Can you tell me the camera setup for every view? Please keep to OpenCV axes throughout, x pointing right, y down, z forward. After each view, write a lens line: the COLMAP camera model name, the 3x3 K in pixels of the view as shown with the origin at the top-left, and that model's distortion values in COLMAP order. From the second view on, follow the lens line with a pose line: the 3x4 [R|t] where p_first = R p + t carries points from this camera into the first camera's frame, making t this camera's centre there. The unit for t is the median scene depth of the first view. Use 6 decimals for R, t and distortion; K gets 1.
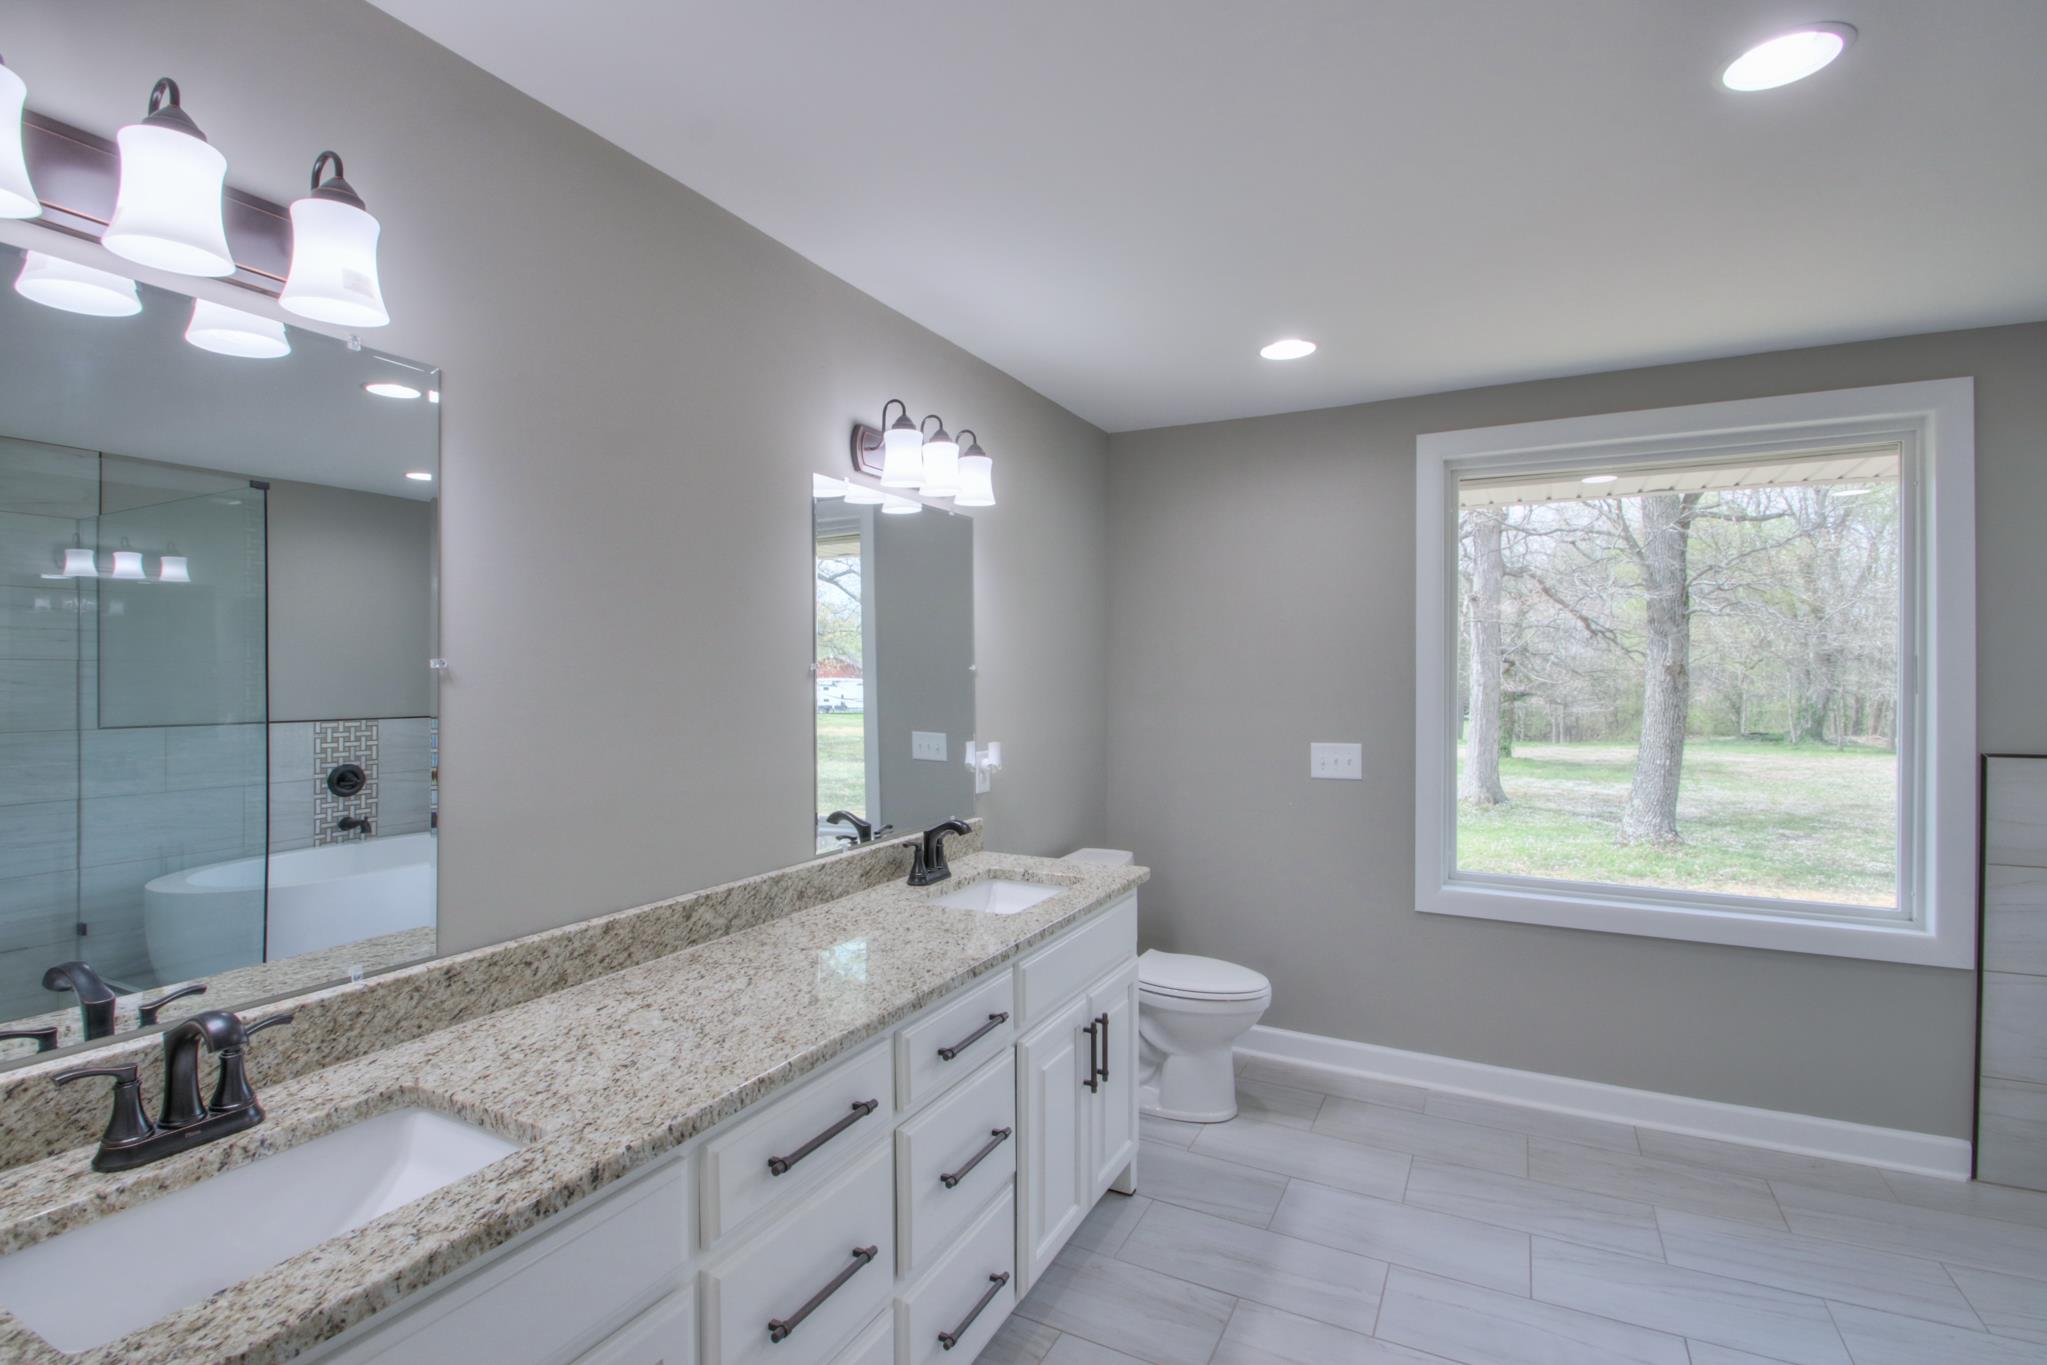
lens RADIAL K [[971.8, 0, 992.8], [0, 971.8, 684.7], [0, 0, 1]] dist [0.004505, -0.010088]
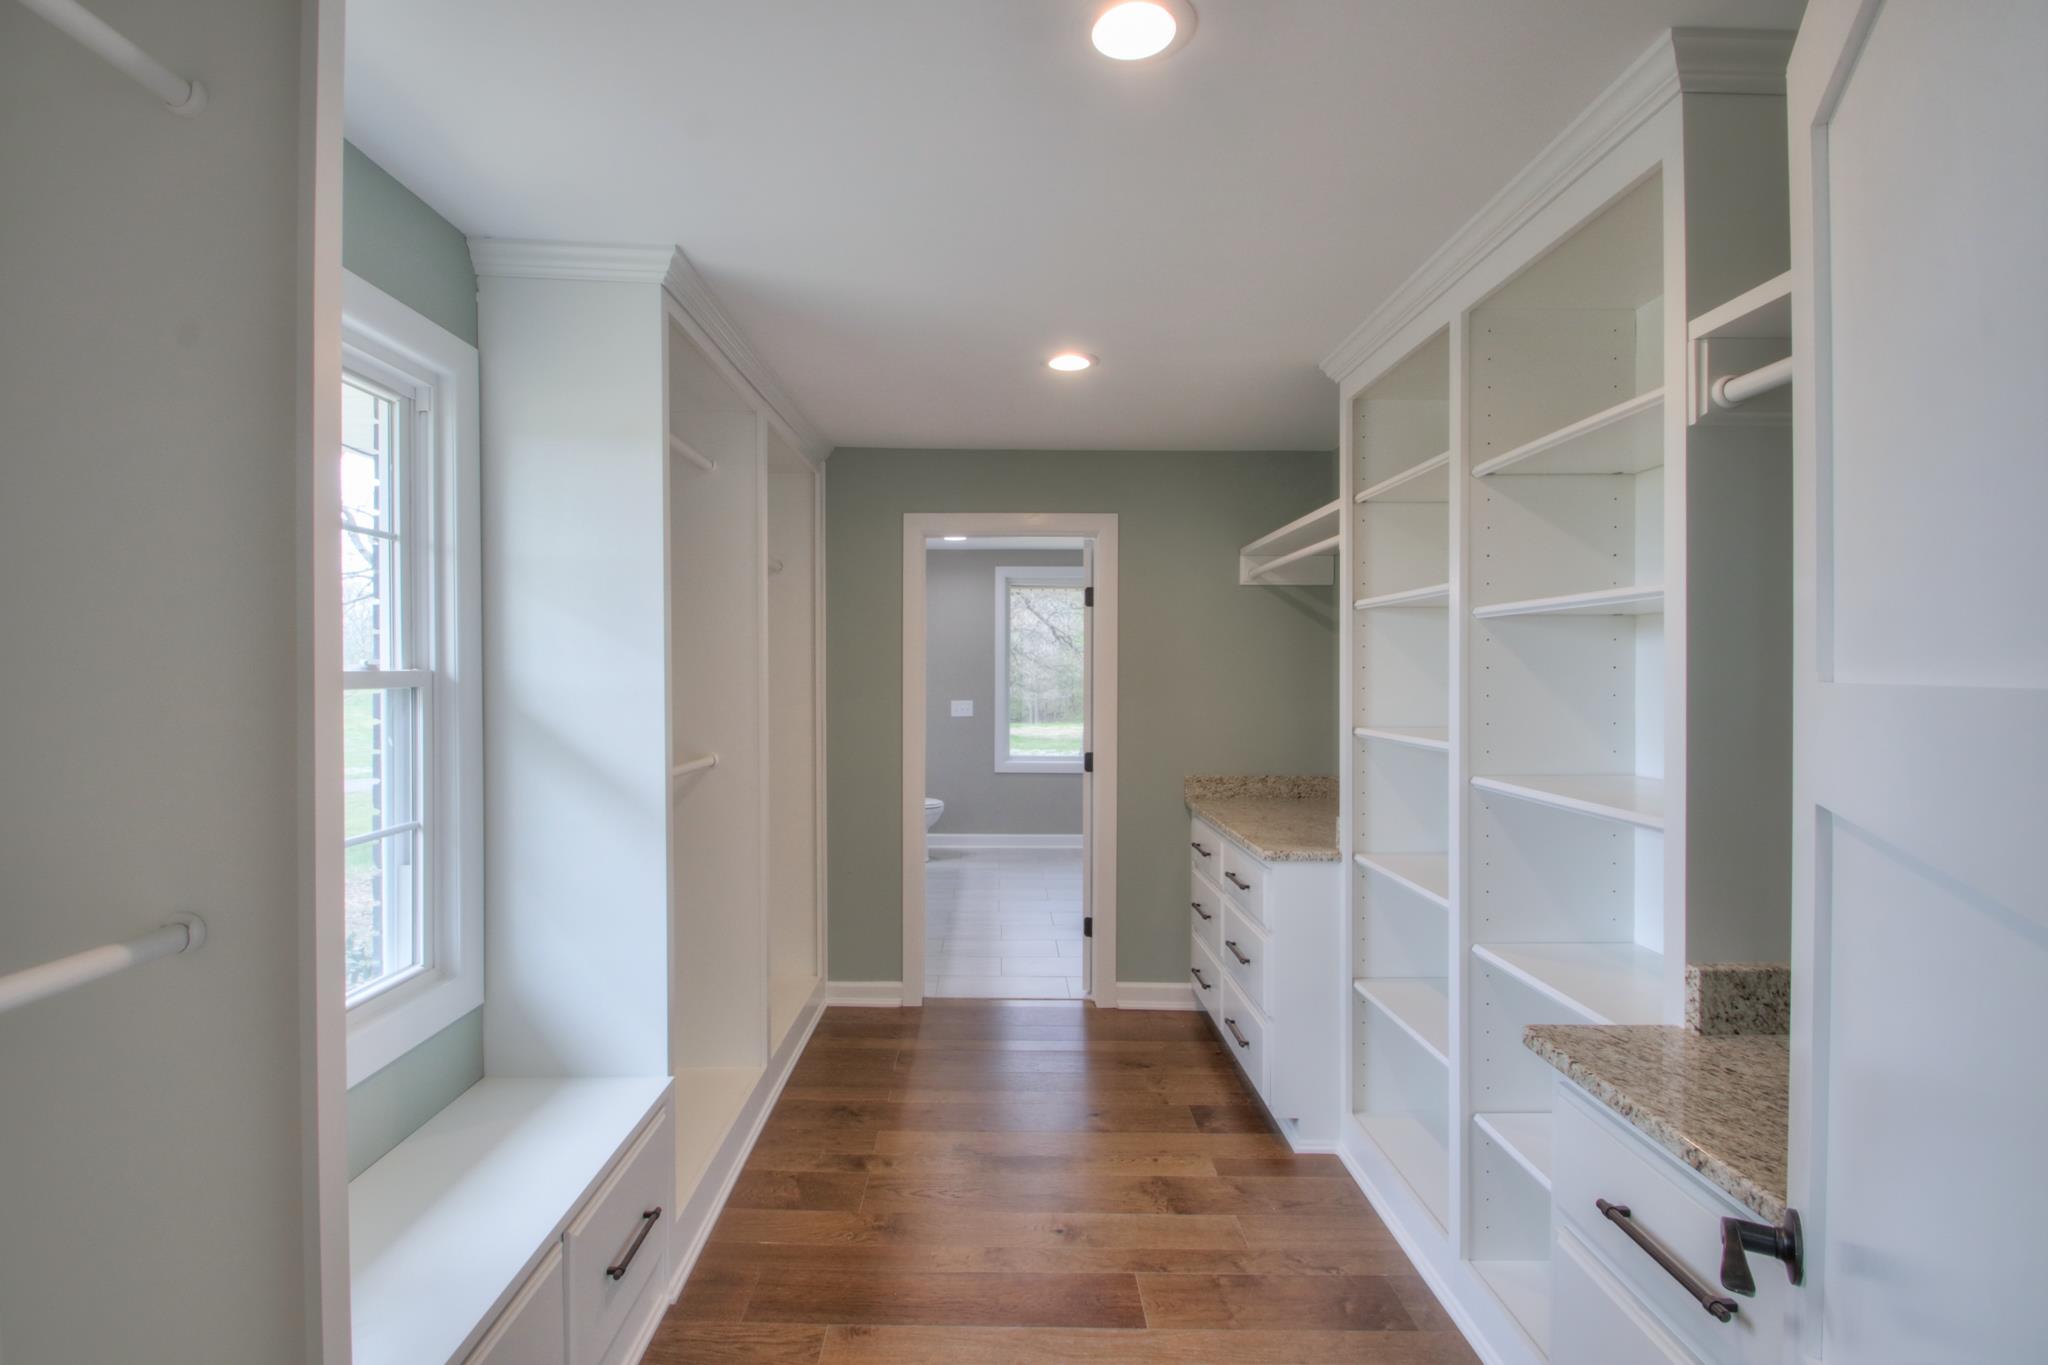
lens RADIAL K [[972.3, 0, 993.3], [0, 972.3, 684.7], [0, 0, 1]] dist [0.004505, -0.010088]
pose [[0.883000, -0.005274, 0.469343, -0.627909], [0.001037, 0.999956, 0.009286, 0.003248], [-0.469371, -0.007713, 0.882967, -0.996684]]
